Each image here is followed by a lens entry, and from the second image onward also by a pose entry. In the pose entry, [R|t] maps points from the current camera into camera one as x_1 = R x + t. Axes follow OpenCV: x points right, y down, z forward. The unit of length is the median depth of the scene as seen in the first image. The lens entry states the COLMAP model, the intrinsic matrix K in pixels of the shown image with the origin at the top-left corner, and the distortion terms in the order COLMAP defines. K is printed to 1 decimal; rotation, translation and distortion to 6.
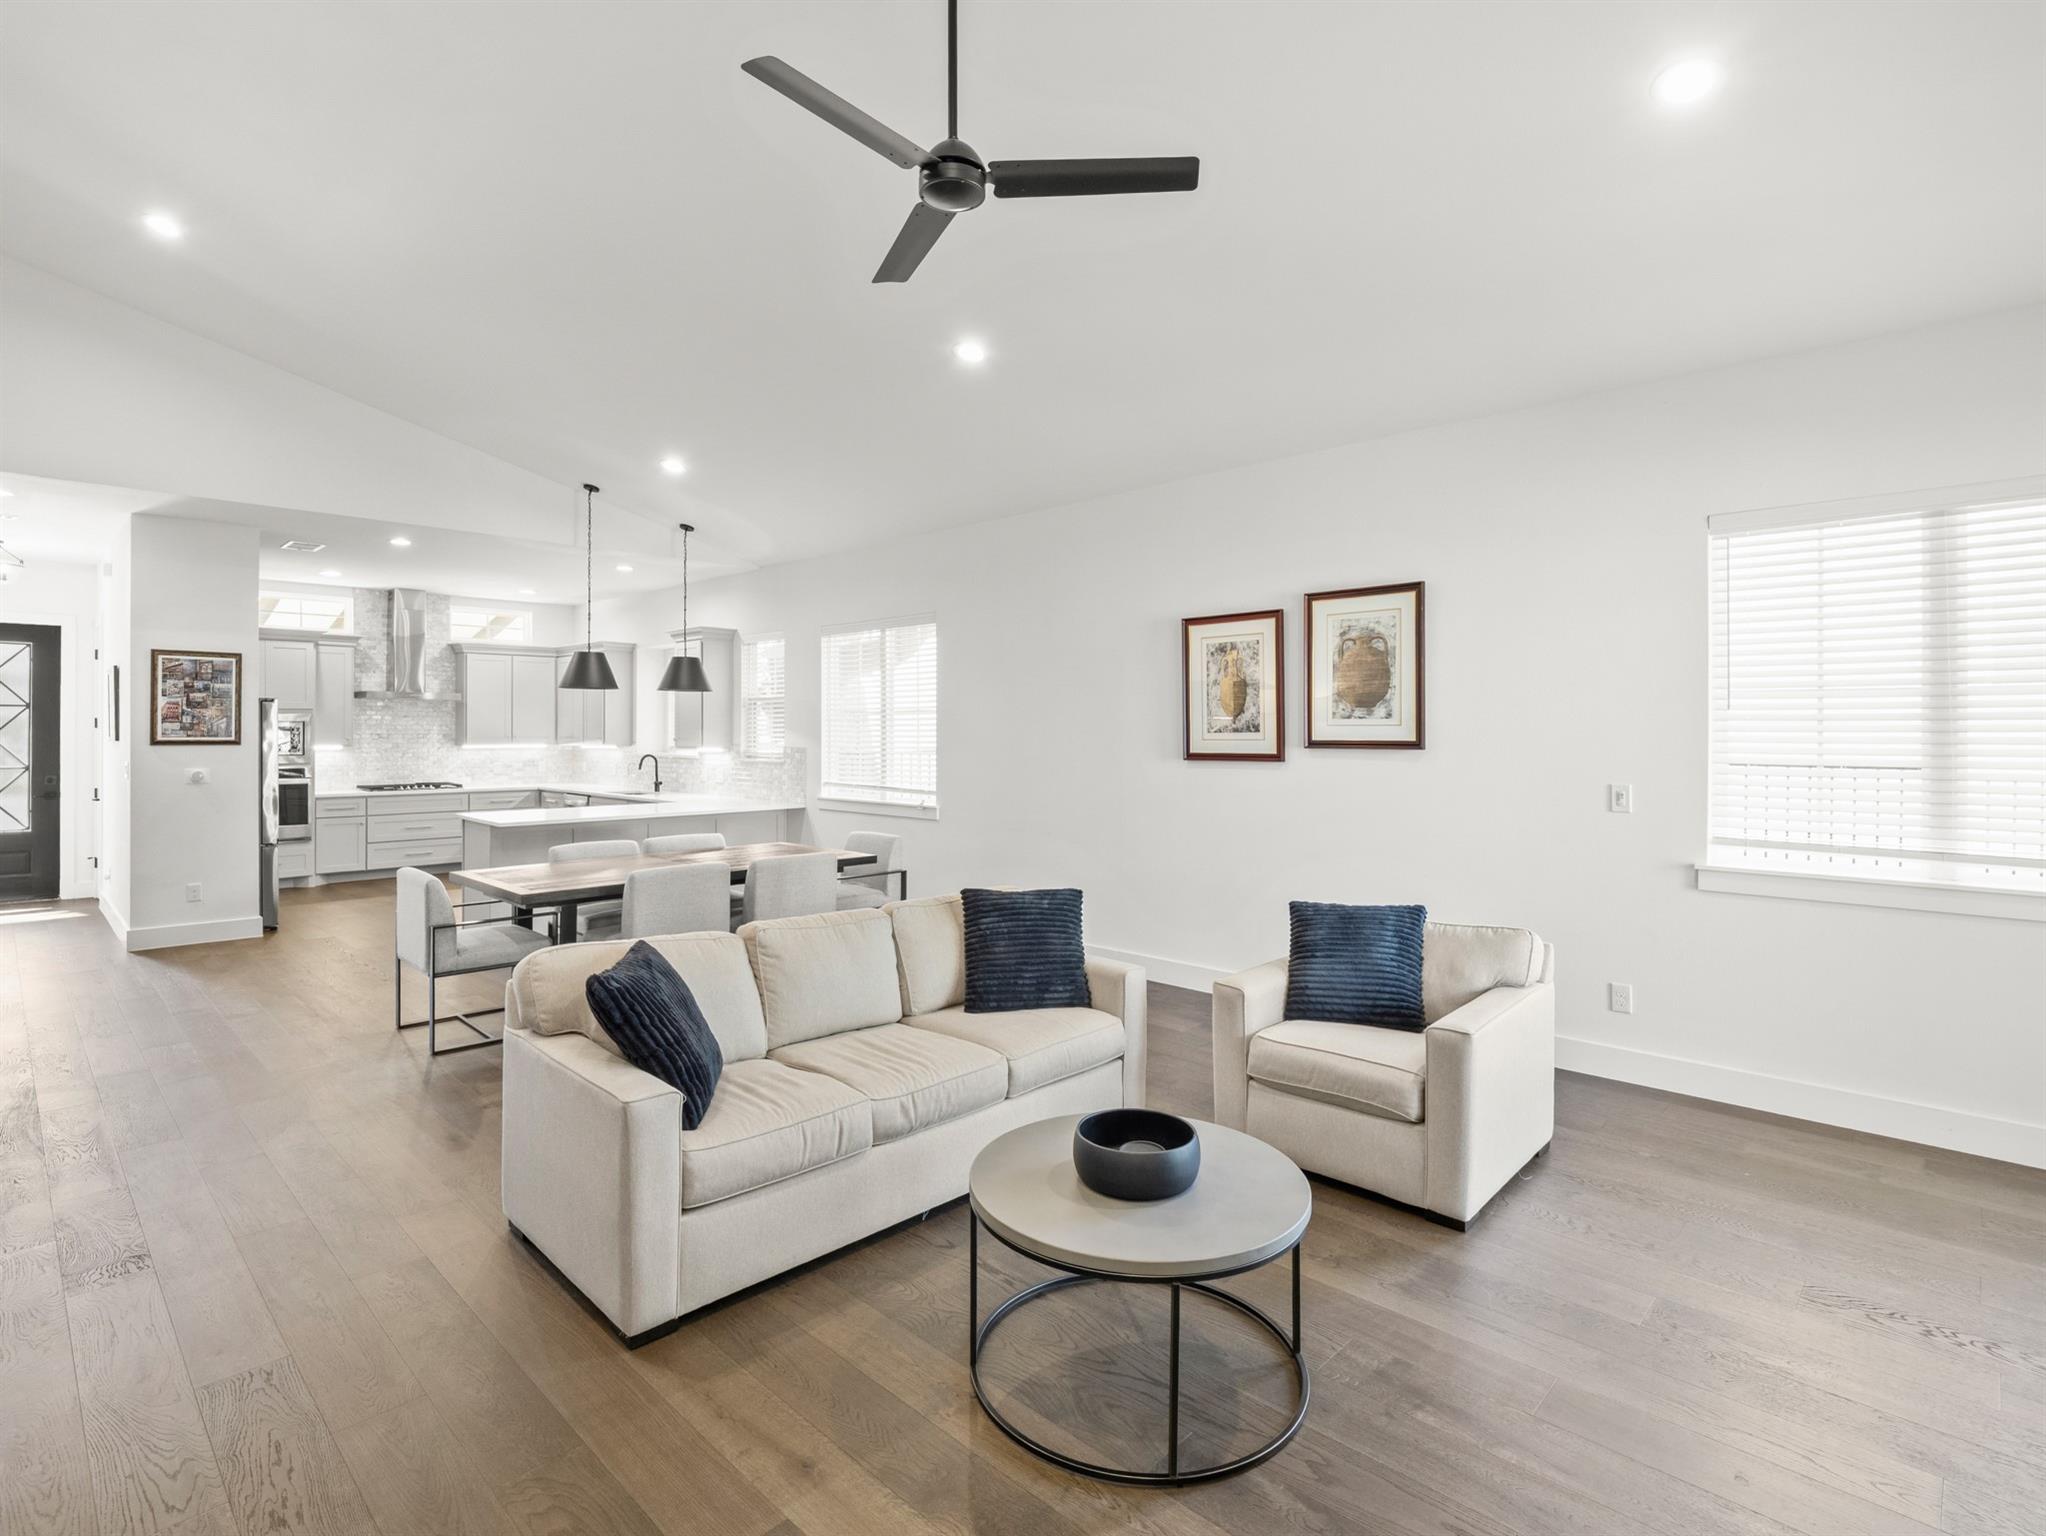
lens RADIAL K [[1012.0, 0, 1022.5], [0, 1012.0, 727.1], [0, 0, 1]] dist [-0.017160, -0.000531]
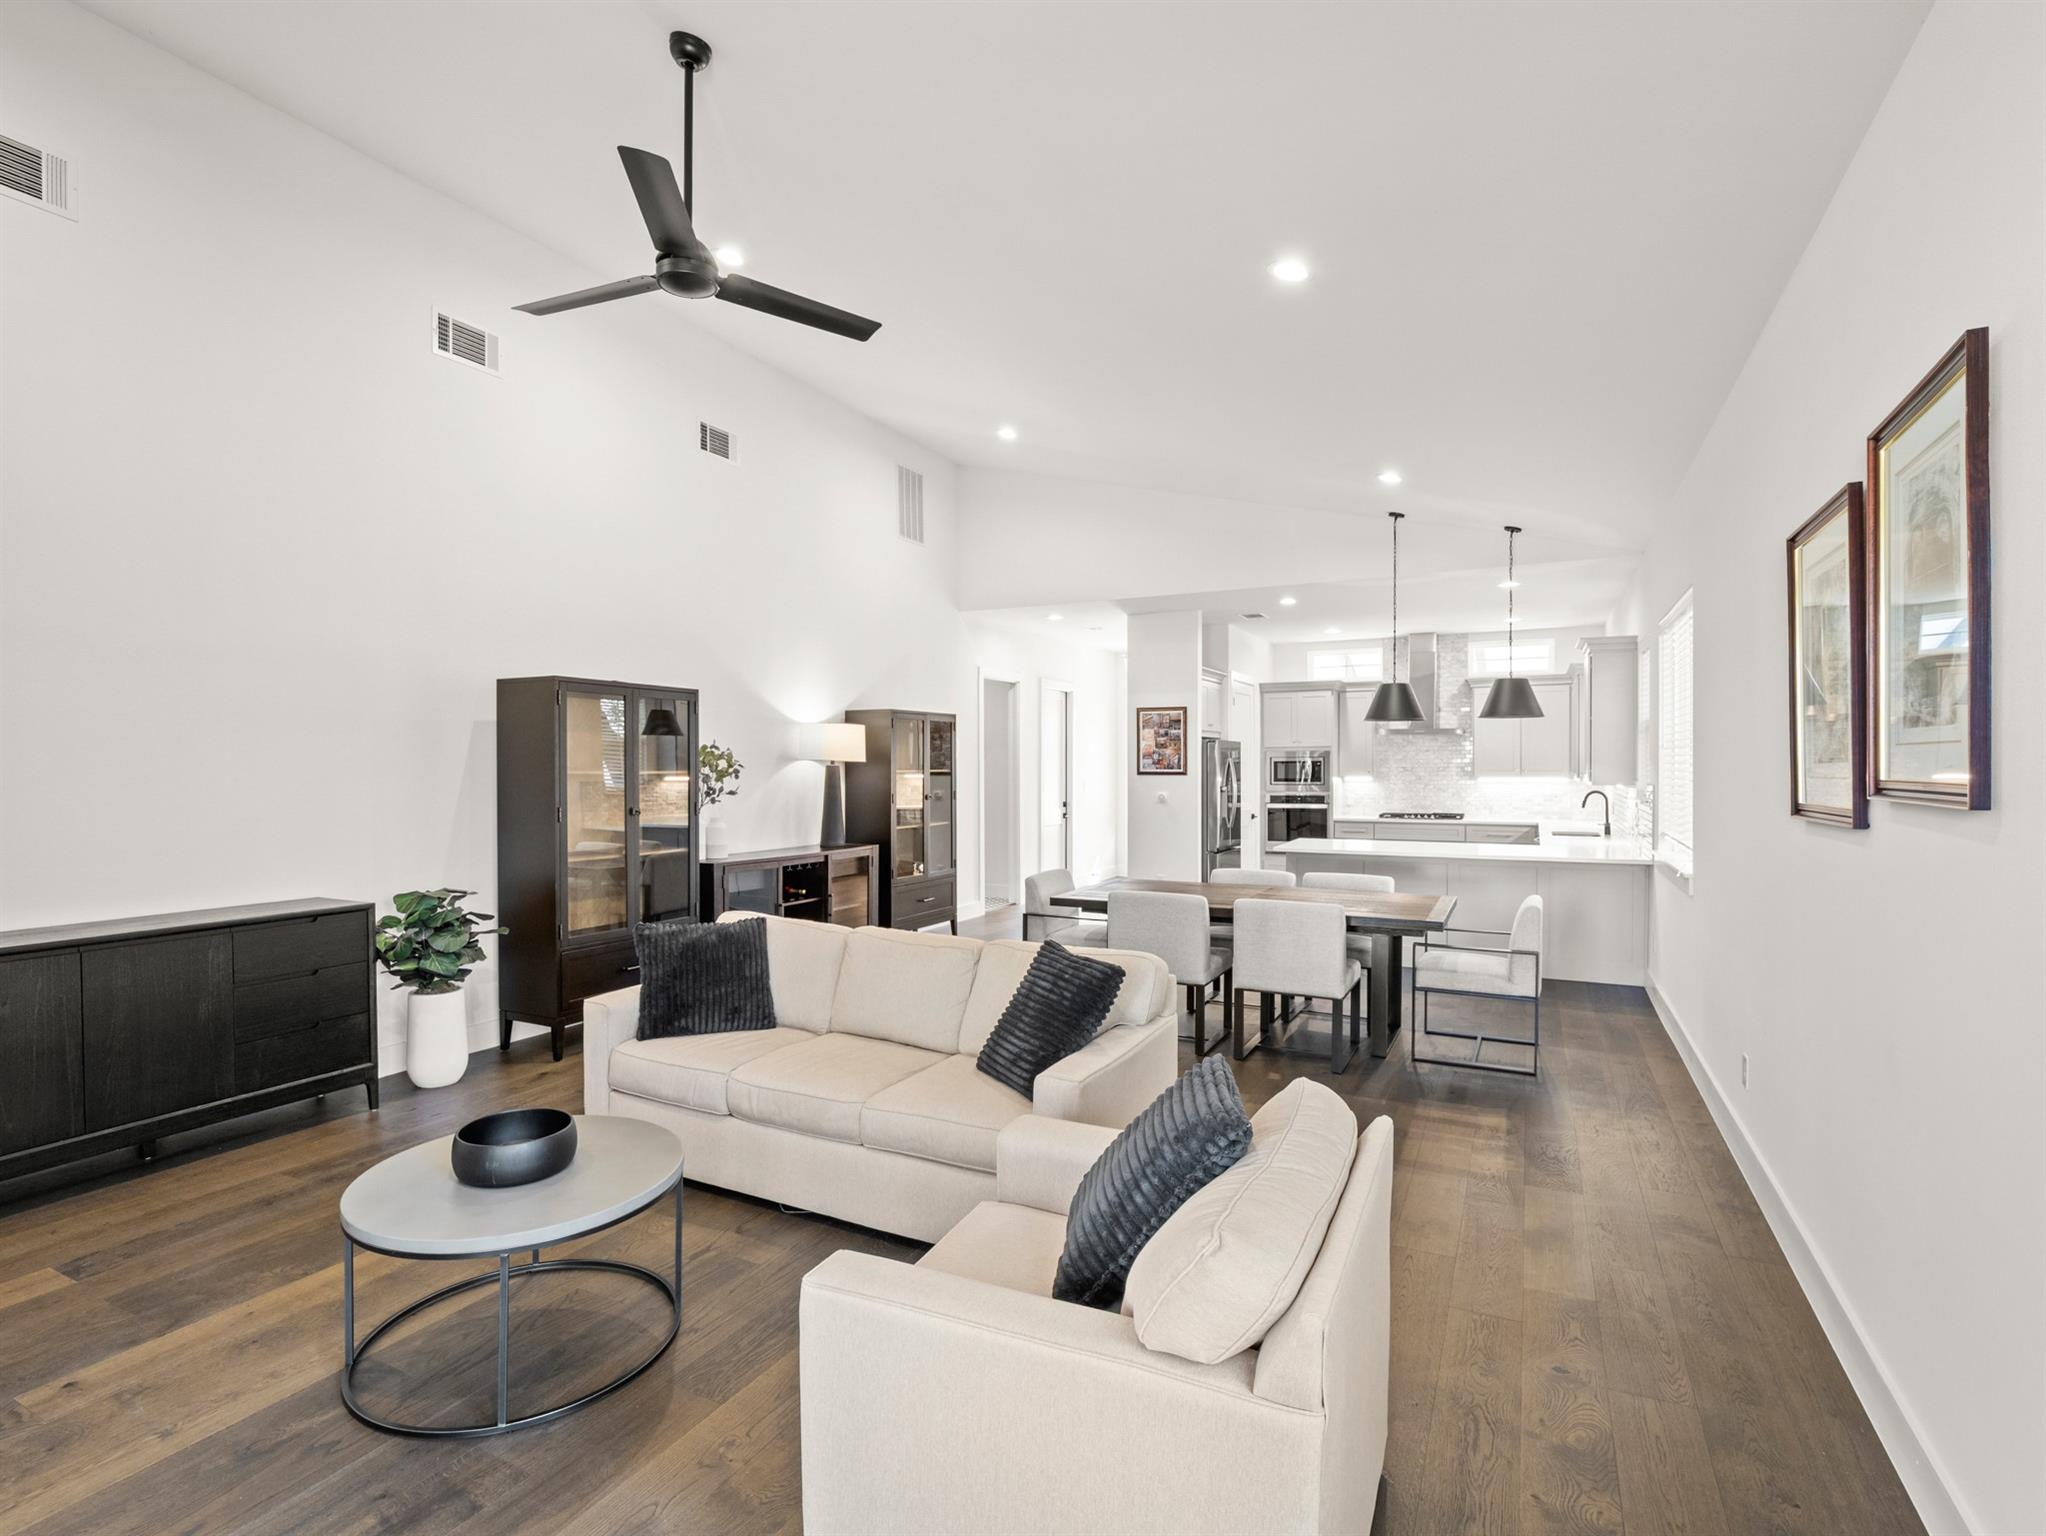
lens RADIAL K [[1005.5, 0, 1017.3], [0, 1005.5, 769.0], [0, 0, 1]] dist [0.002081, -0.000077]
pose [[0.287771, 0.001823, -0.957698, 0.429147], [0.006258, 0.999973, 0.003784, 0.002753], [0.957679, -0.007082, 0.287752, 0.392976]]
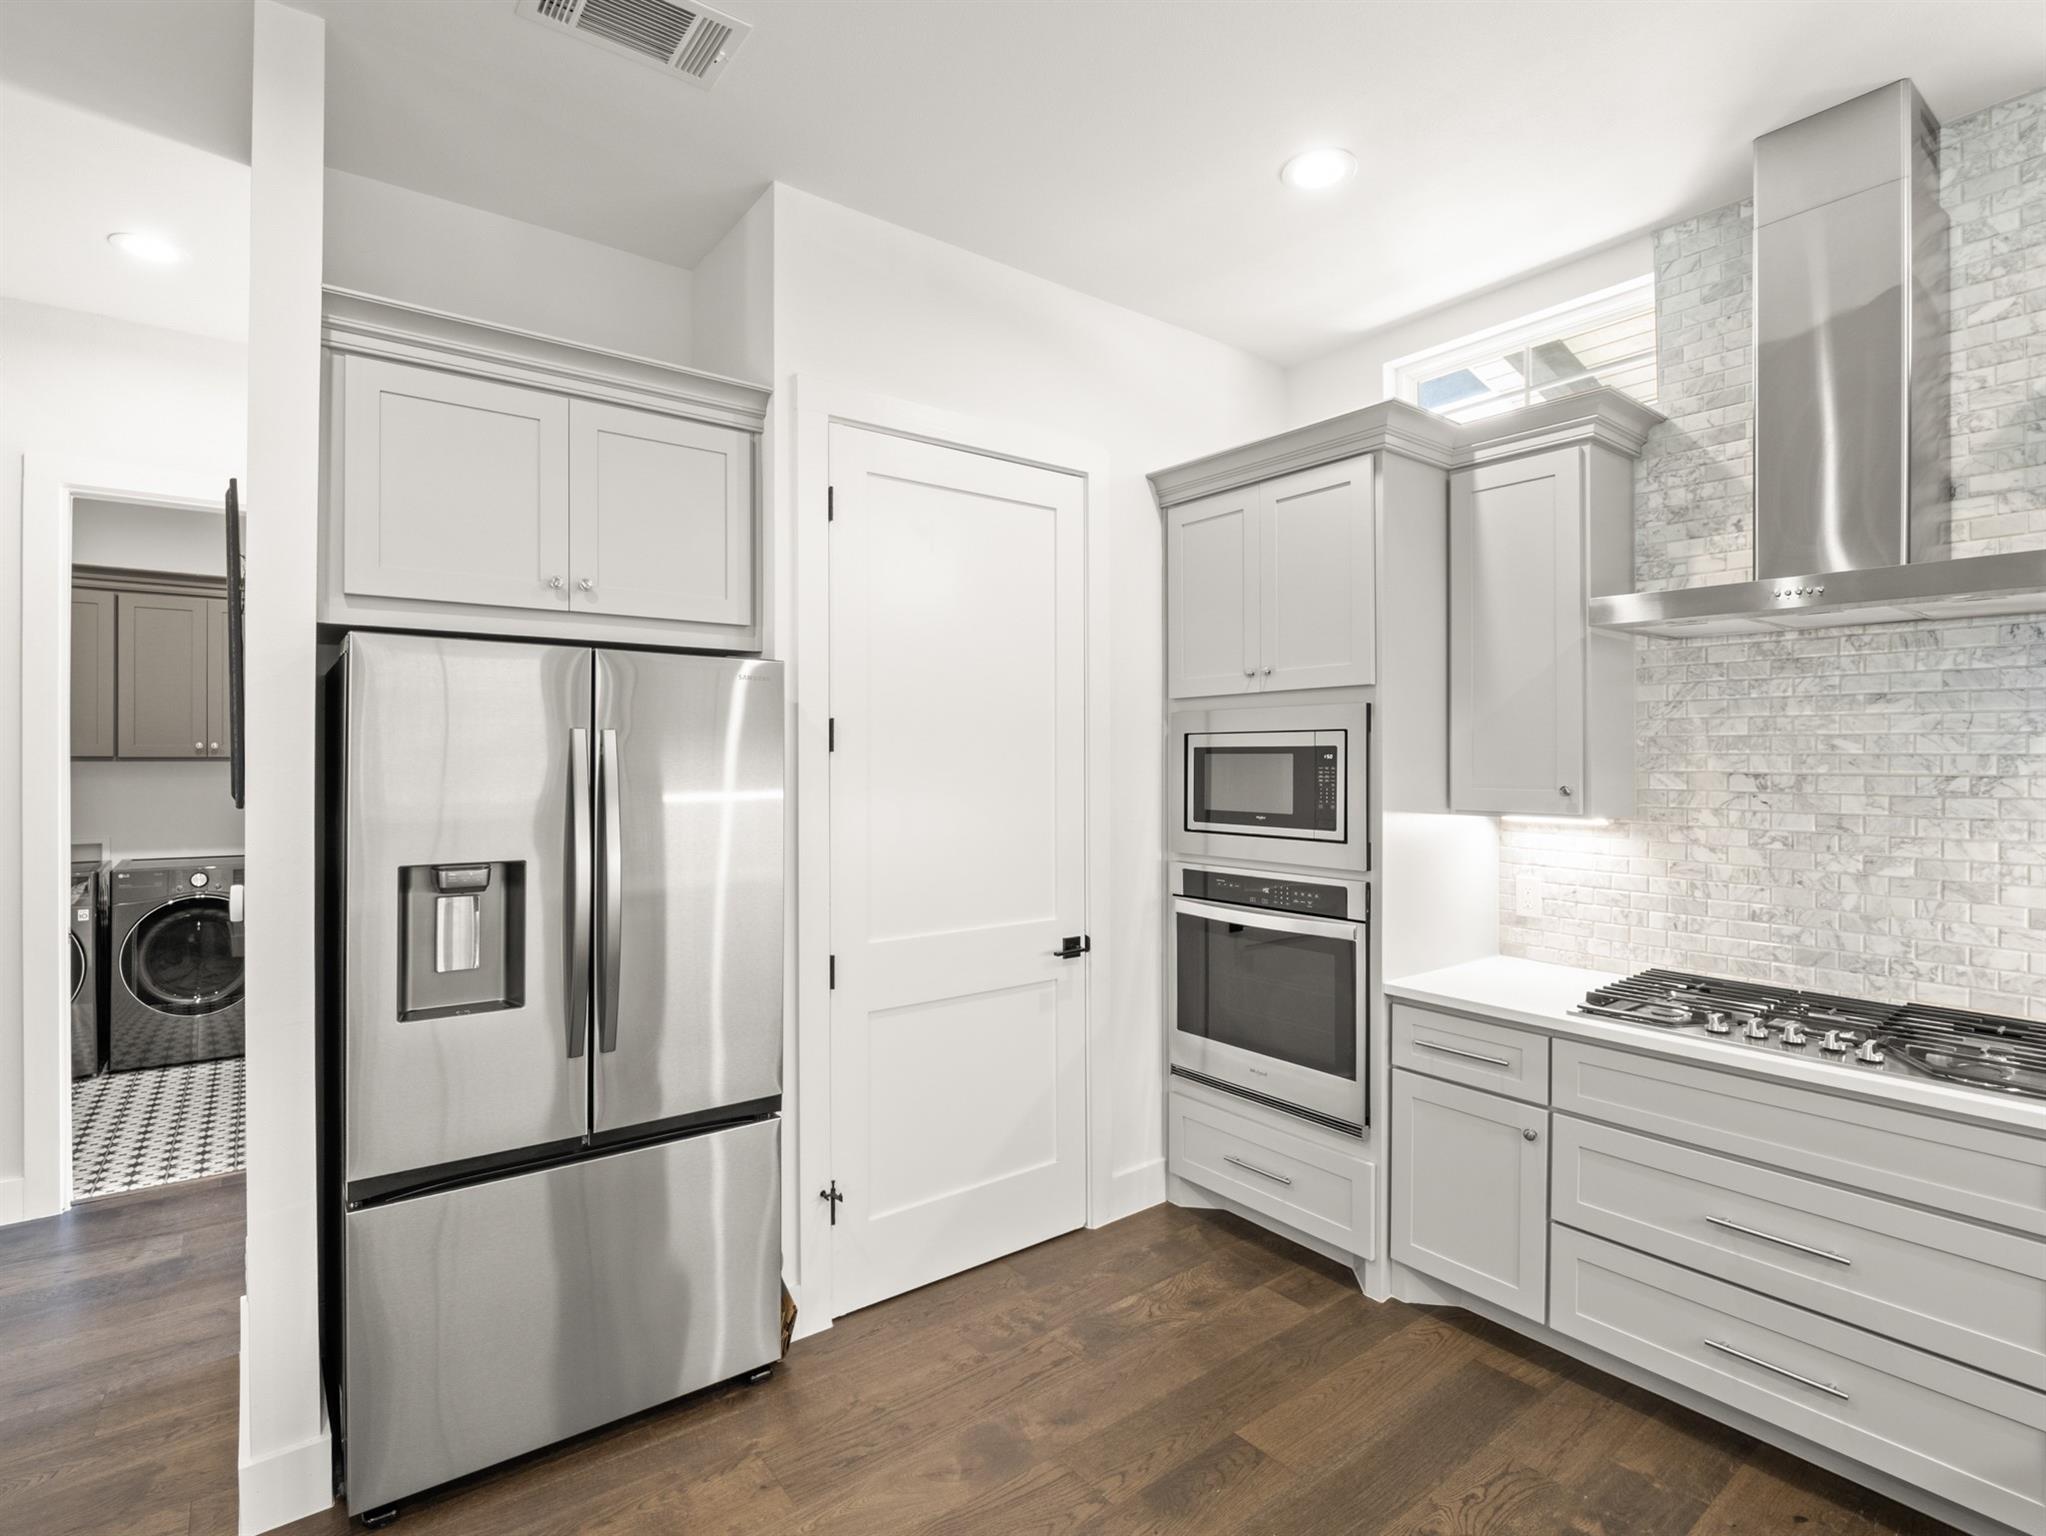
lens RADIAL K [[1013.4, 0, 1022.3], [0, 1013.4, 756.7], [0, 0, 1]] dist [-0.023443, -0.000334]
pose [[-0.150365, -0.001517, -0.988629, -0.533243], [0.002187, 0.999996, -0.001867, 0.003780], [0.988628, -0.002443, -0.150361, 1.234769]]
